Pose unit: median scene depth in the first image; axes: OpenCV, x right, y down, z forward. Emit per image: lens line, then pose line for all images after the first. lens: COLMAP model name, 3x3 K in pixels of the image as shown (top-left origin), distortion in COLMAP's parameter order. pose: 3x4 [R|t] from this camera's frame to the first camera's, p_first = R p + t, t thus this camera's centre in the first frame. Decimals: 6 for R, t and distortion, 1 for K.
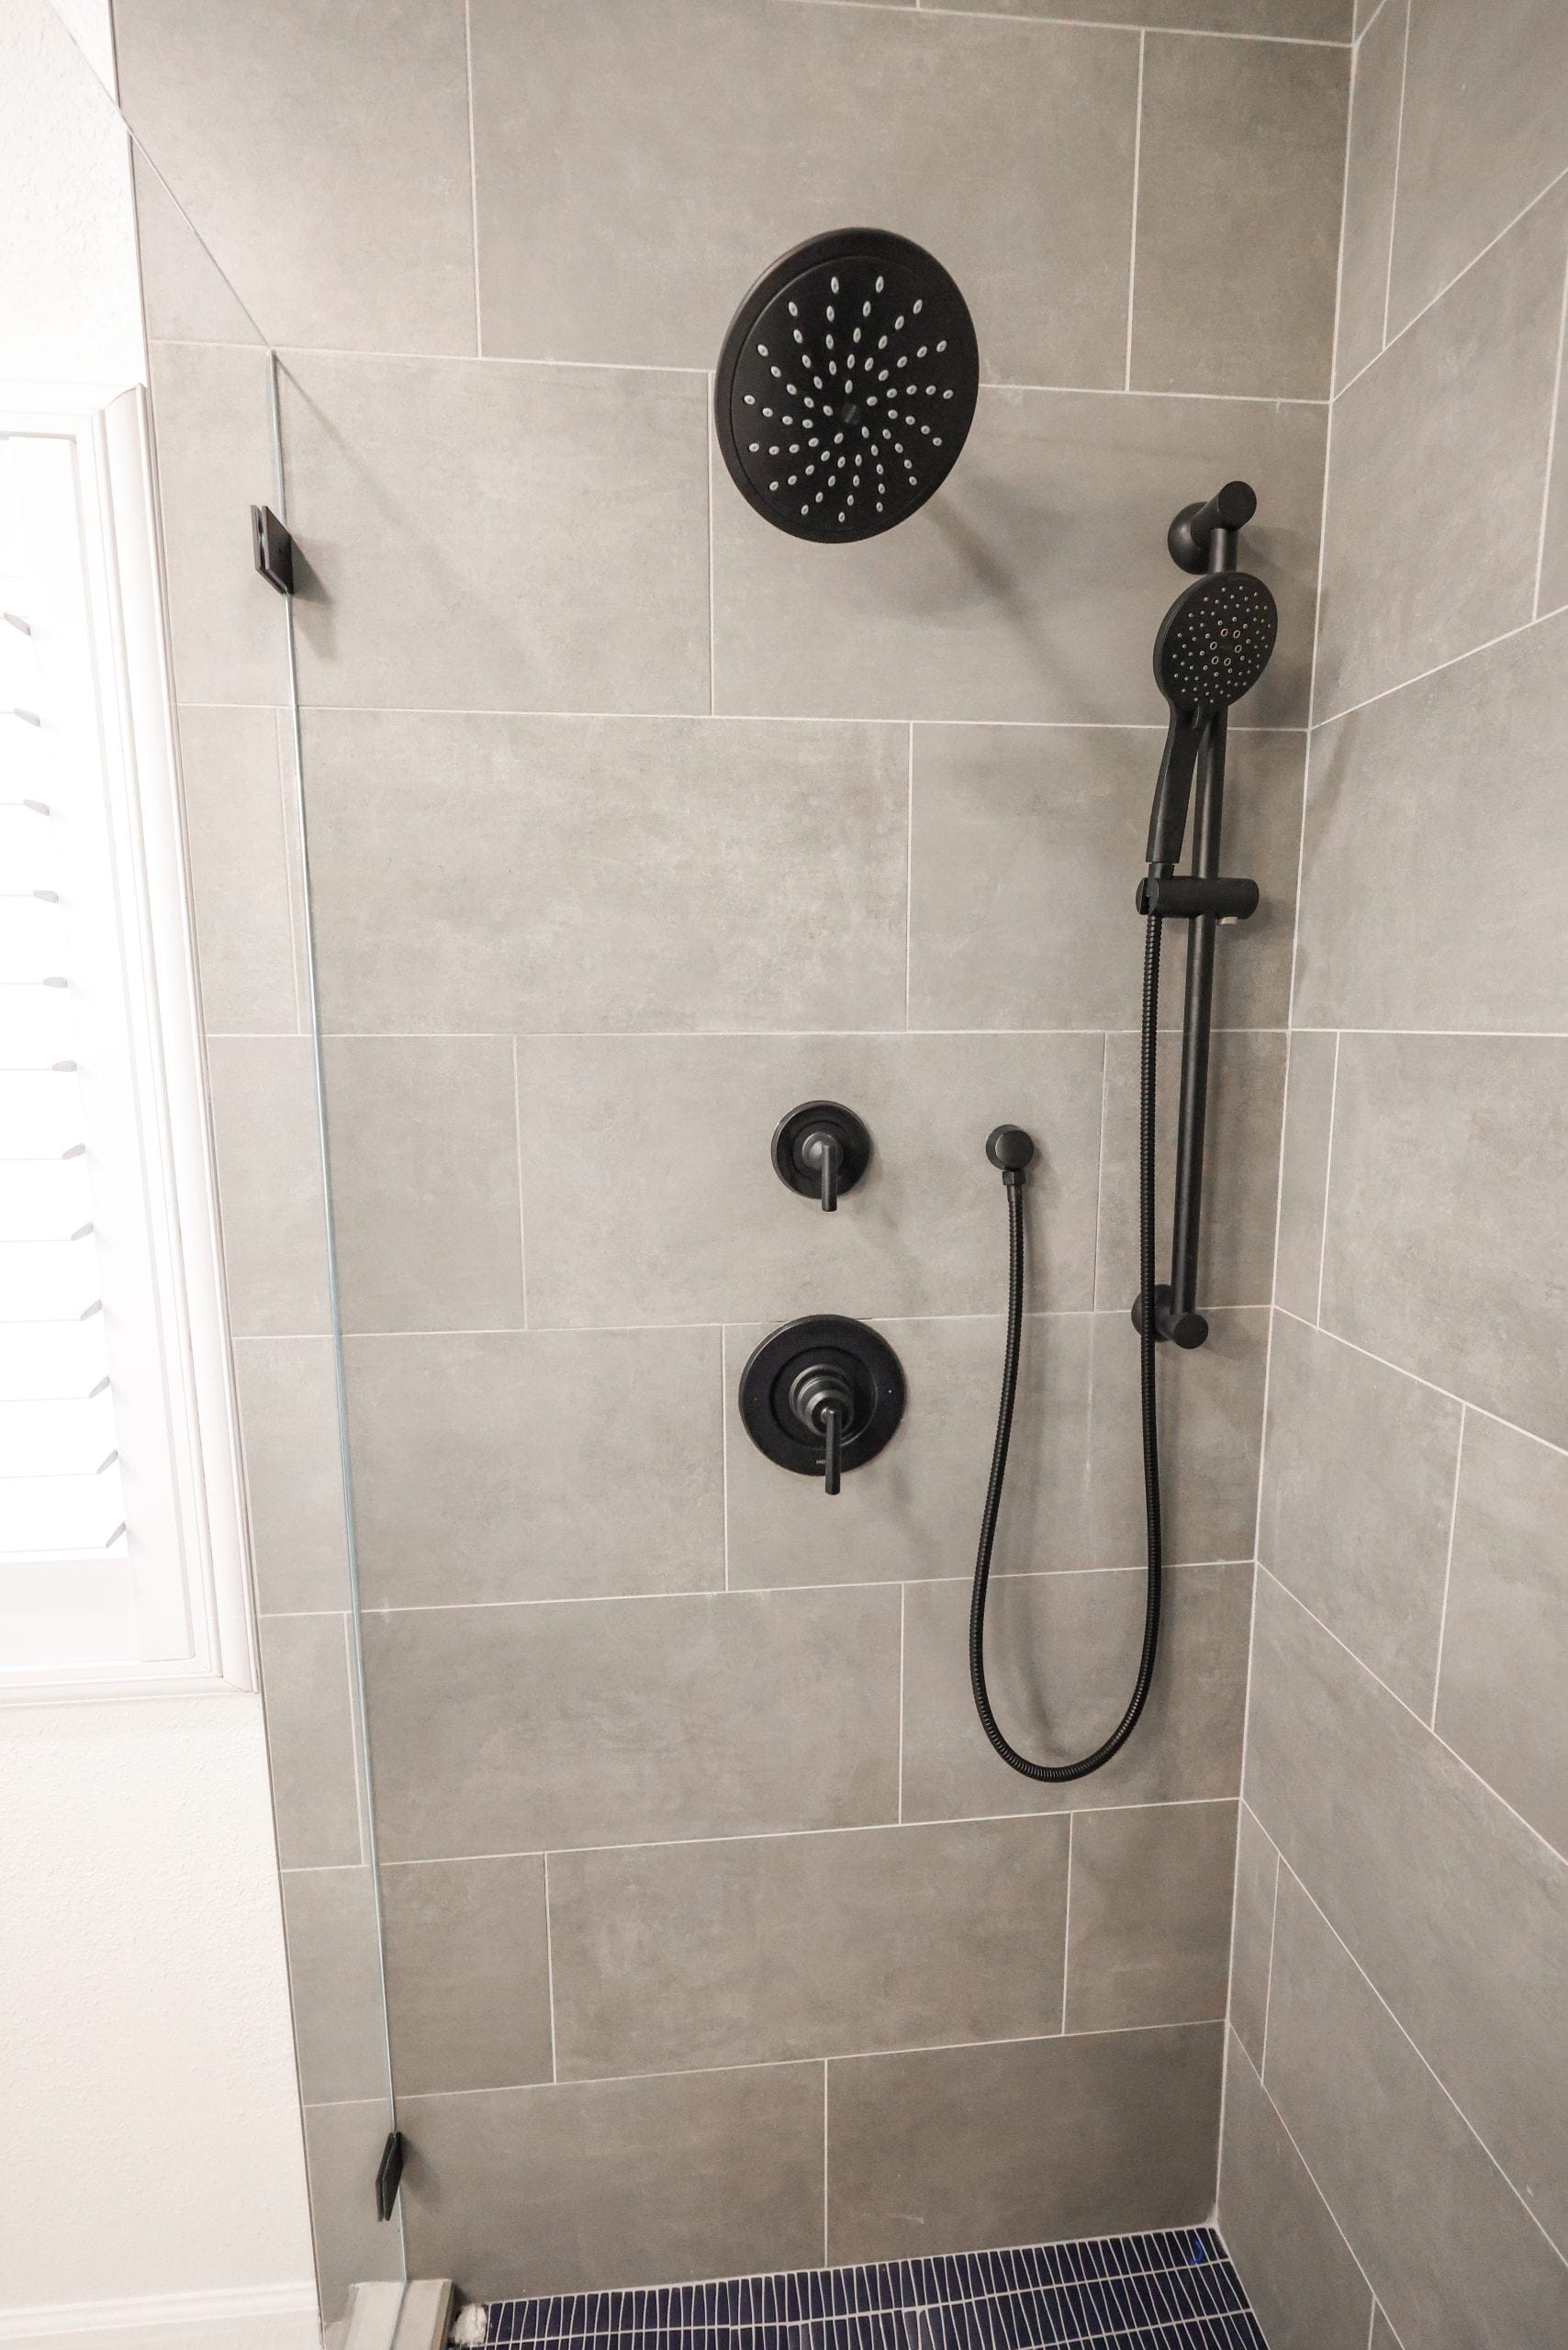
lens RADIAL K [[1008.5, 0, 784.0], [0, 1008.5, 1175.0], [0, 0, 1]] dist [-0.001434, -0.000405]
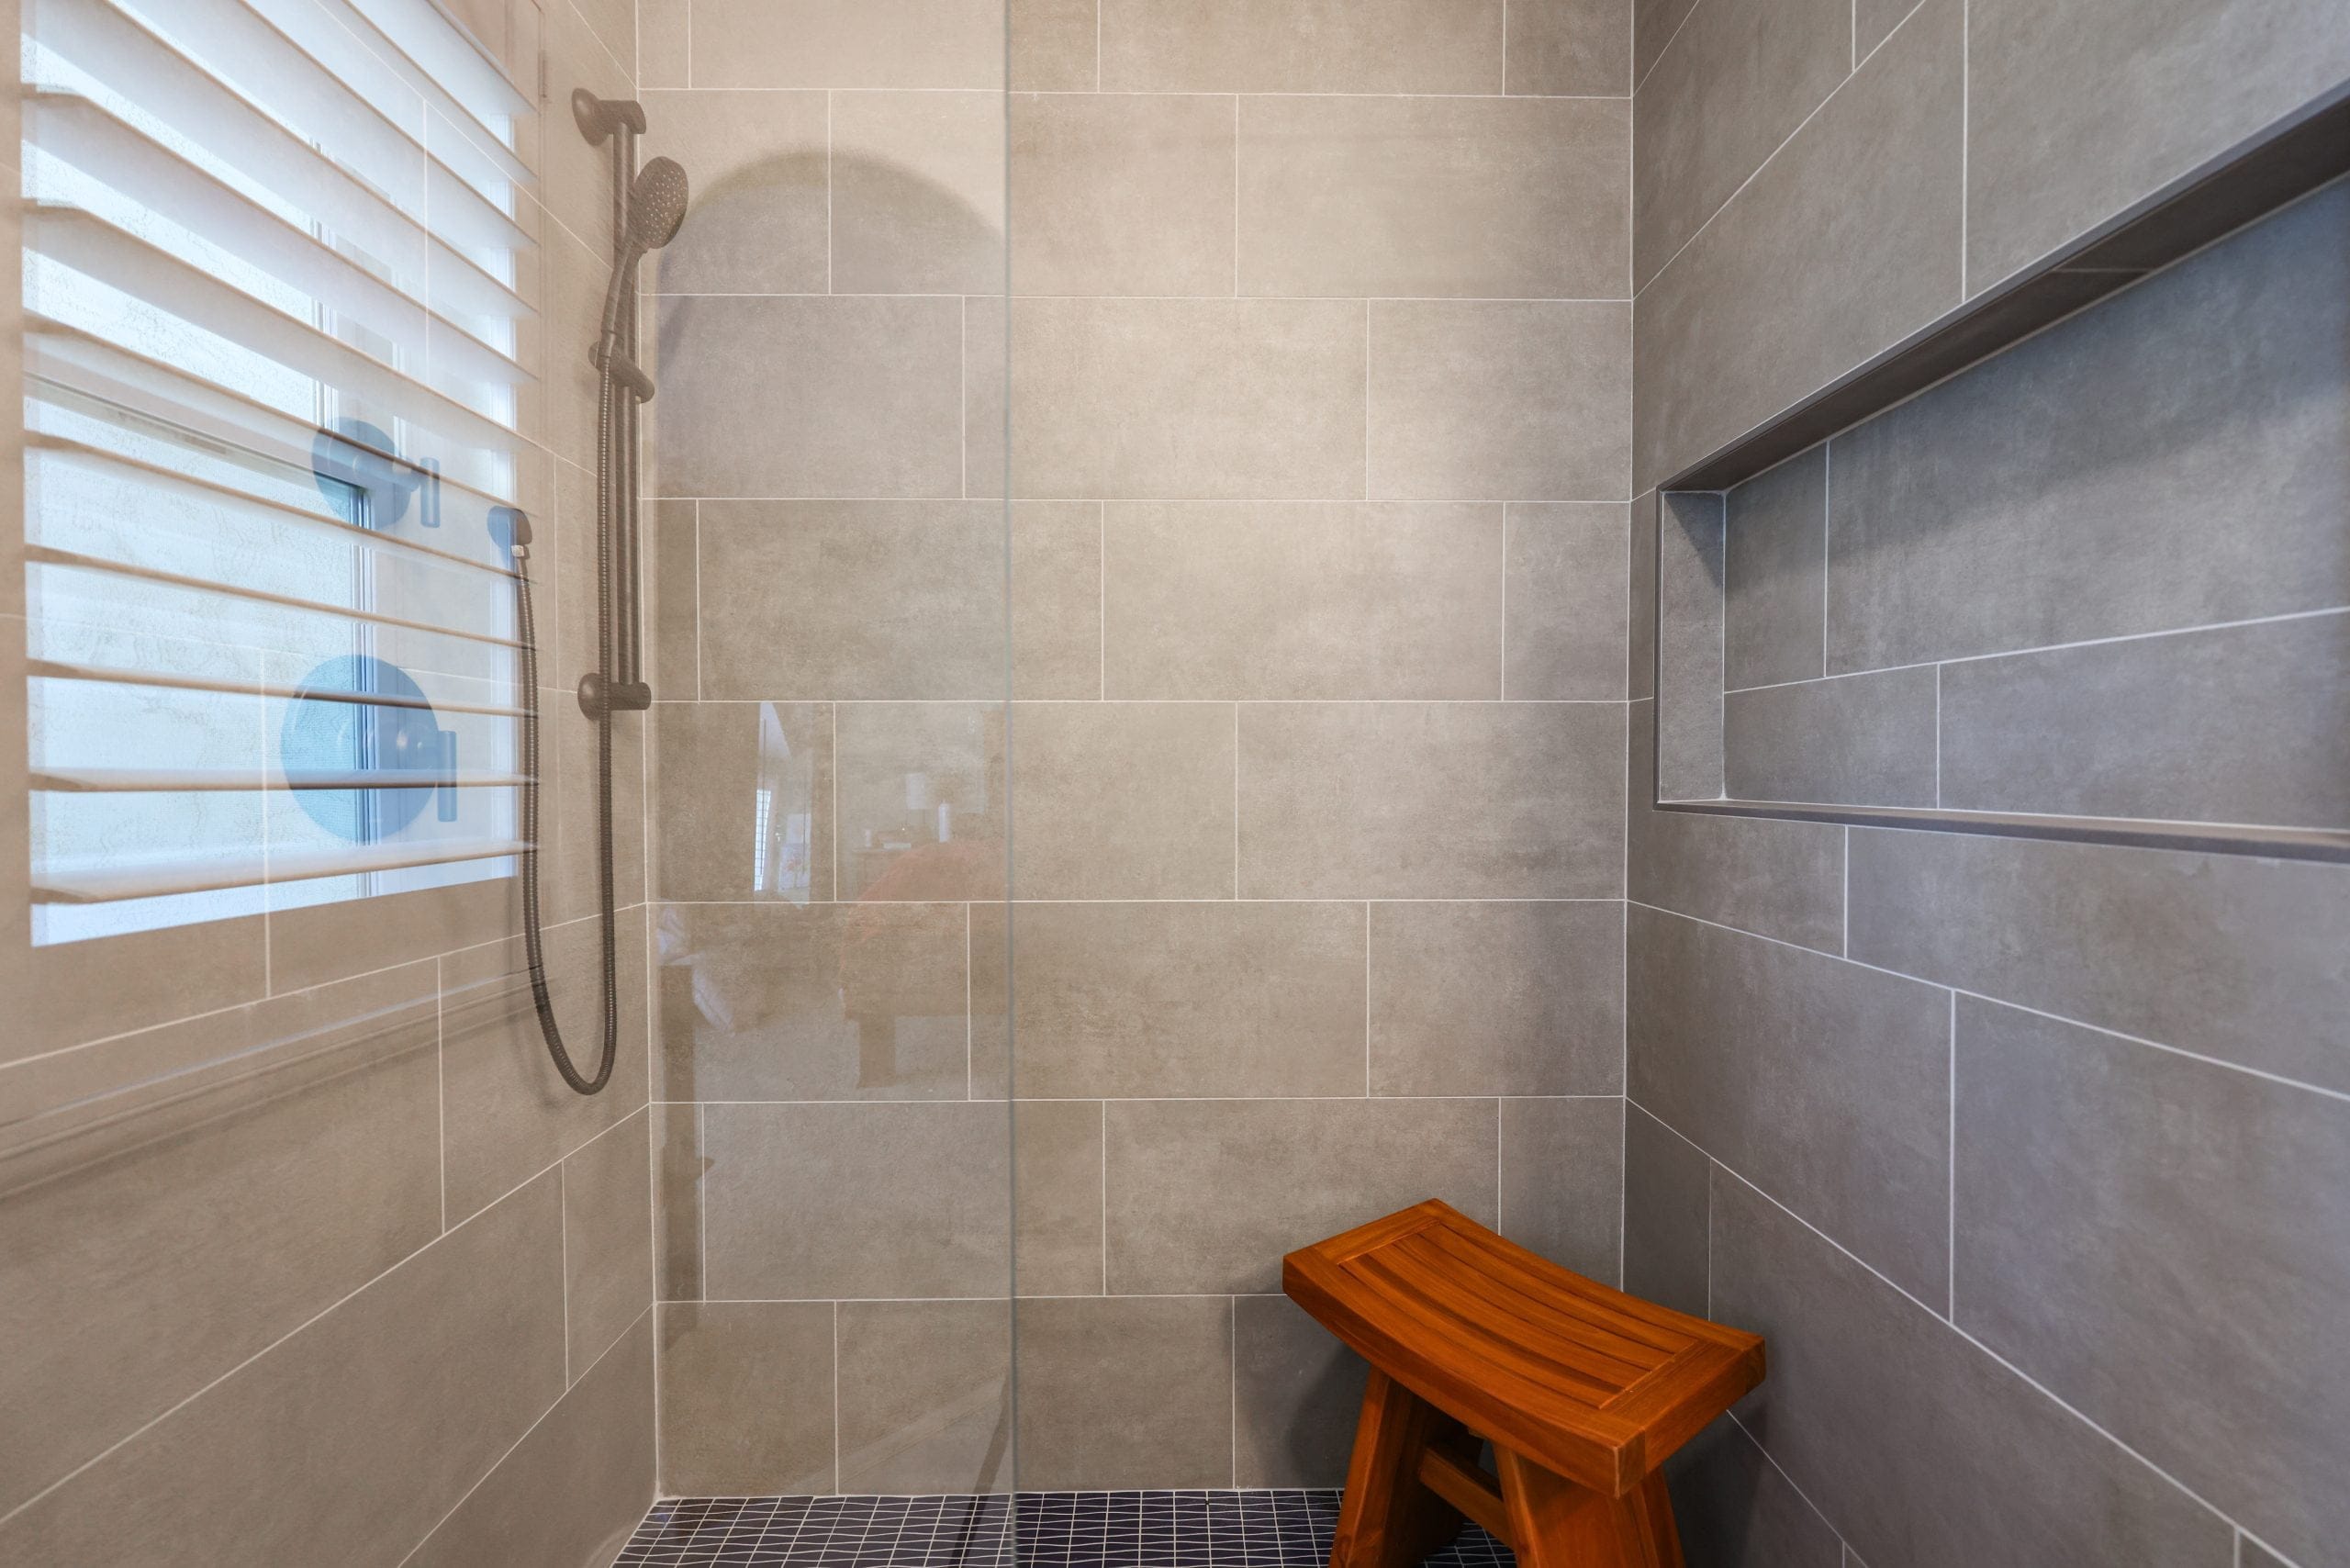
lens RADIAL K [[954.2, 0, 1175.0], [0, 954.2, 784.0], [0, 0, 1]] dist [0.000726, 0.000142]
pose [[0.079518, -0.007109, 0.996808, -0.846779], [0.149407, 0.988764, -0.004867, 0.404406], [-0.985573, 0.149317, 0.079686, 0.241472]]
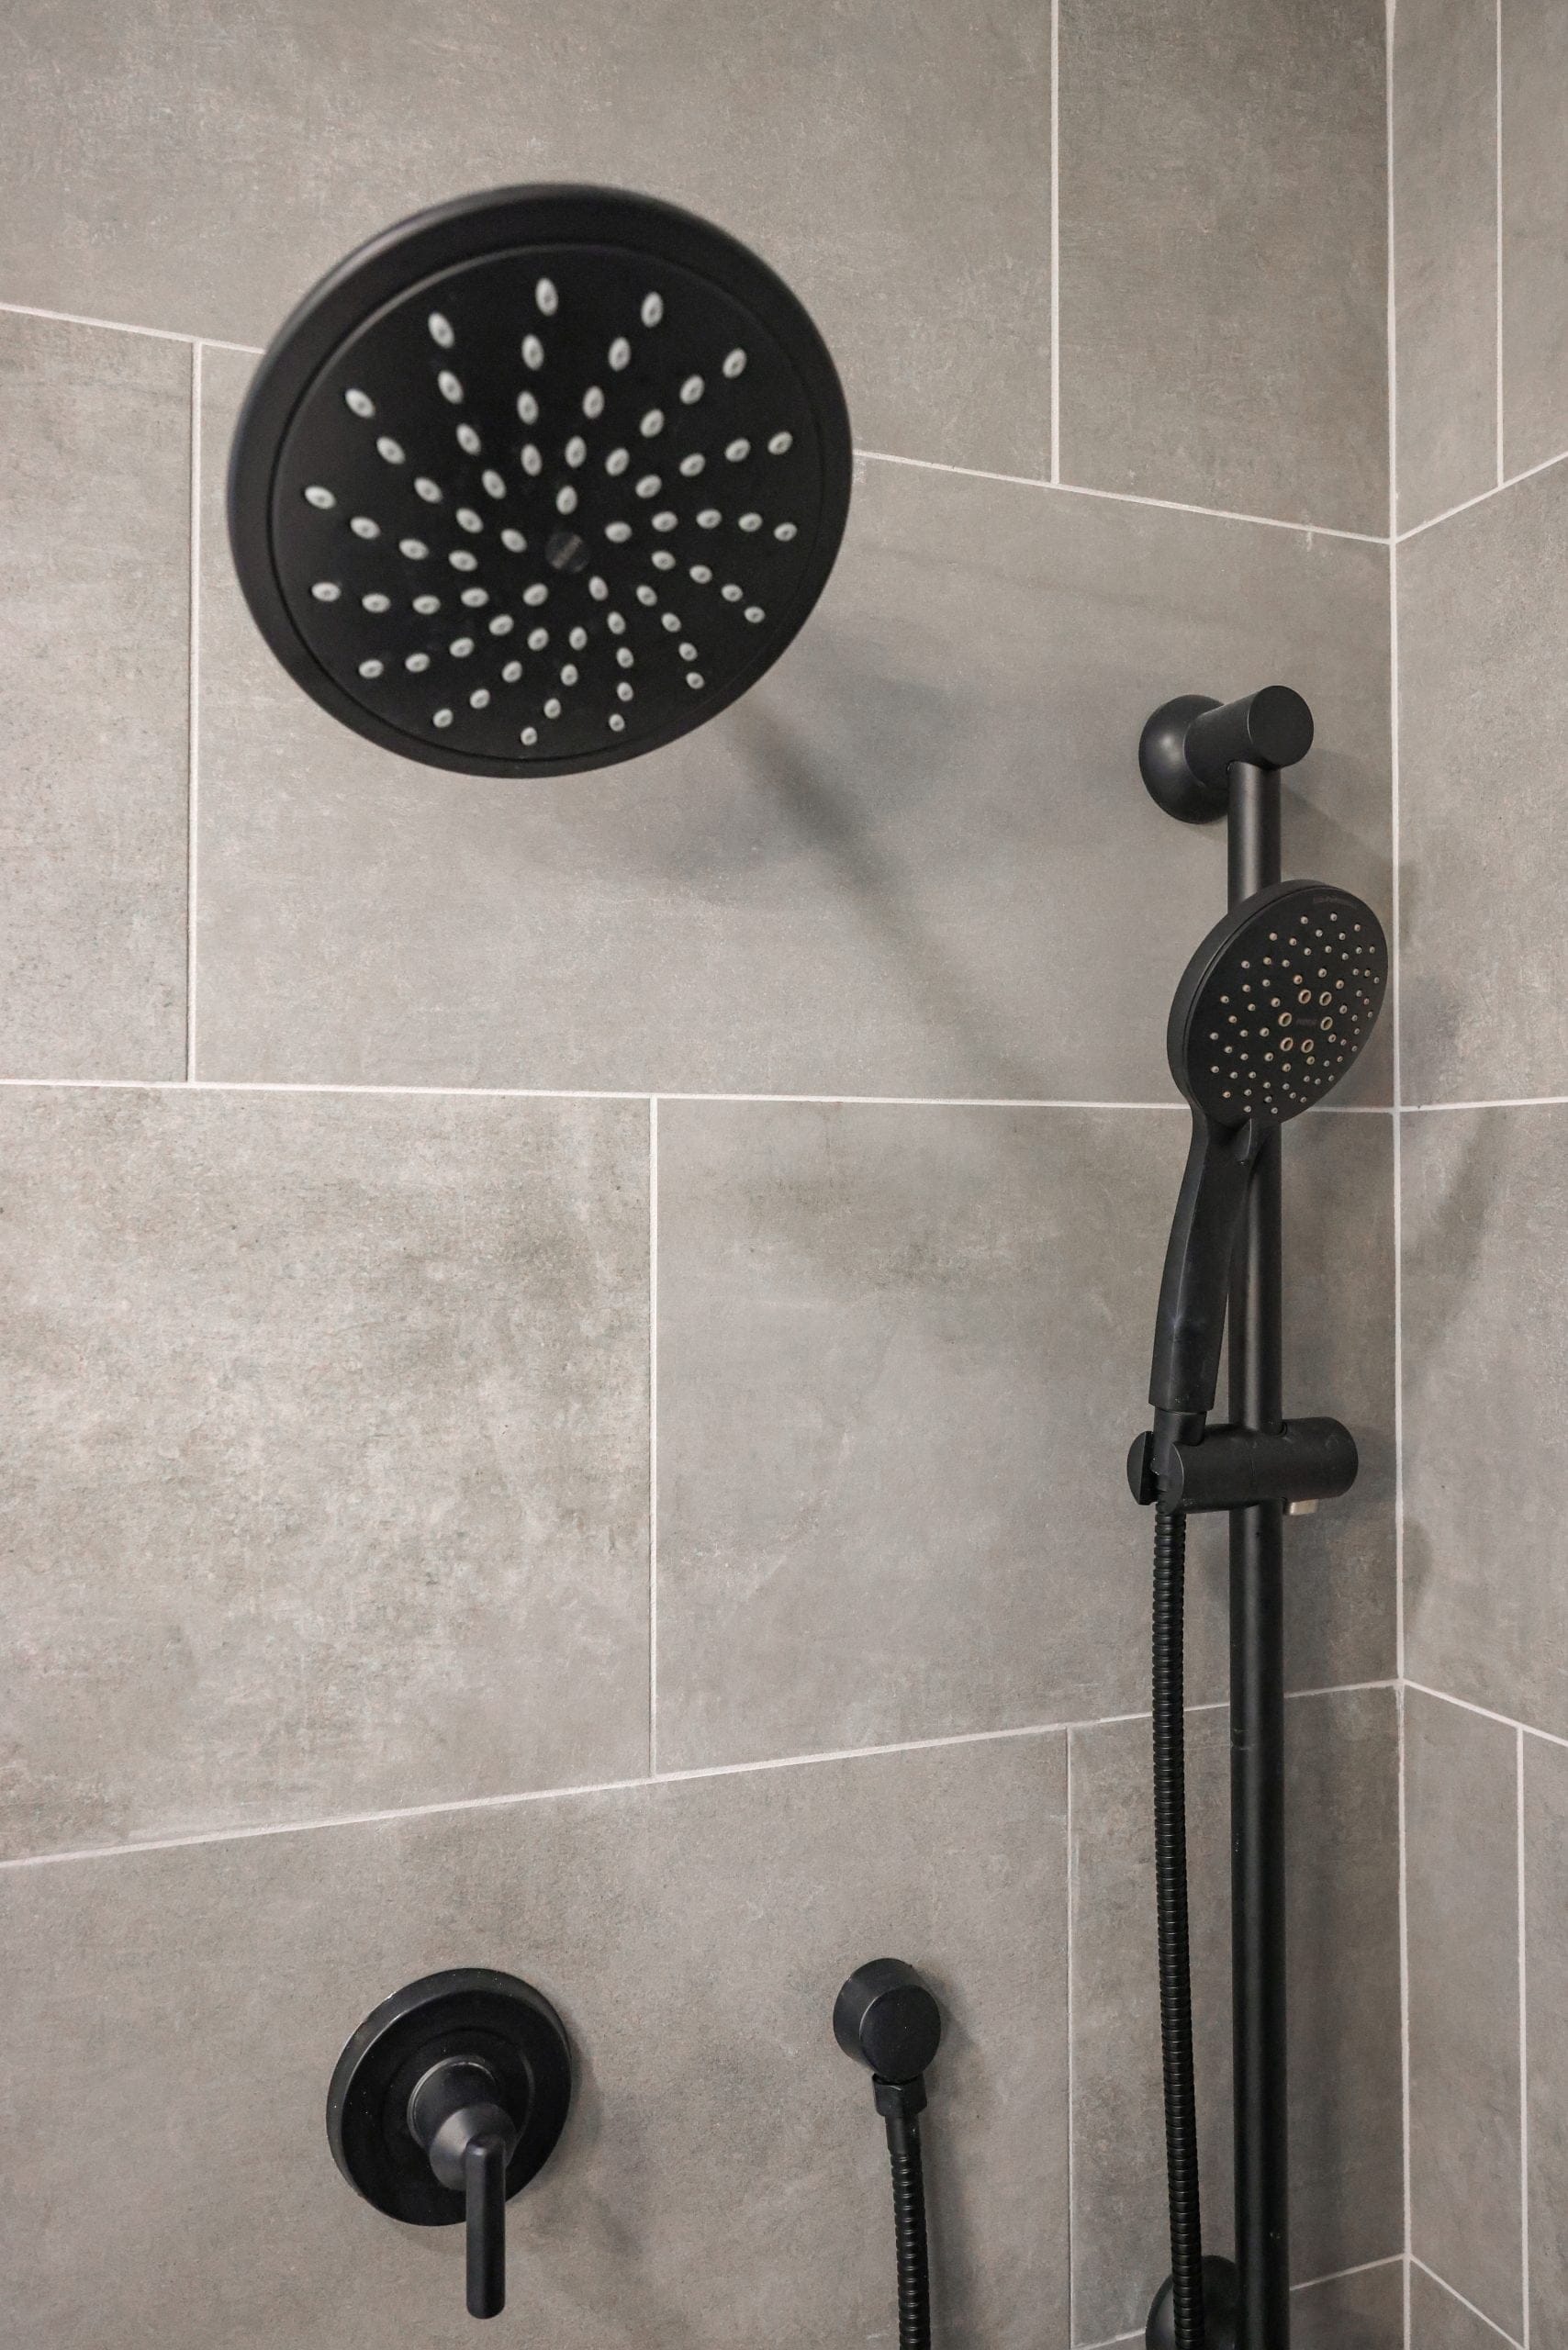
lens RADIAL K [[1743.5, 0, 784.0], [0, 1743.5, 1175.0], [0, 0, 1]] dist [0.000863, 0.001038]
pose [[0.959115, 0.007129, 0.282927, -0.039339], [0.038877, 0.986888, -0.156657, -0.294658], [-0.280333, 0.161251, 0.946262, 0.253709]]
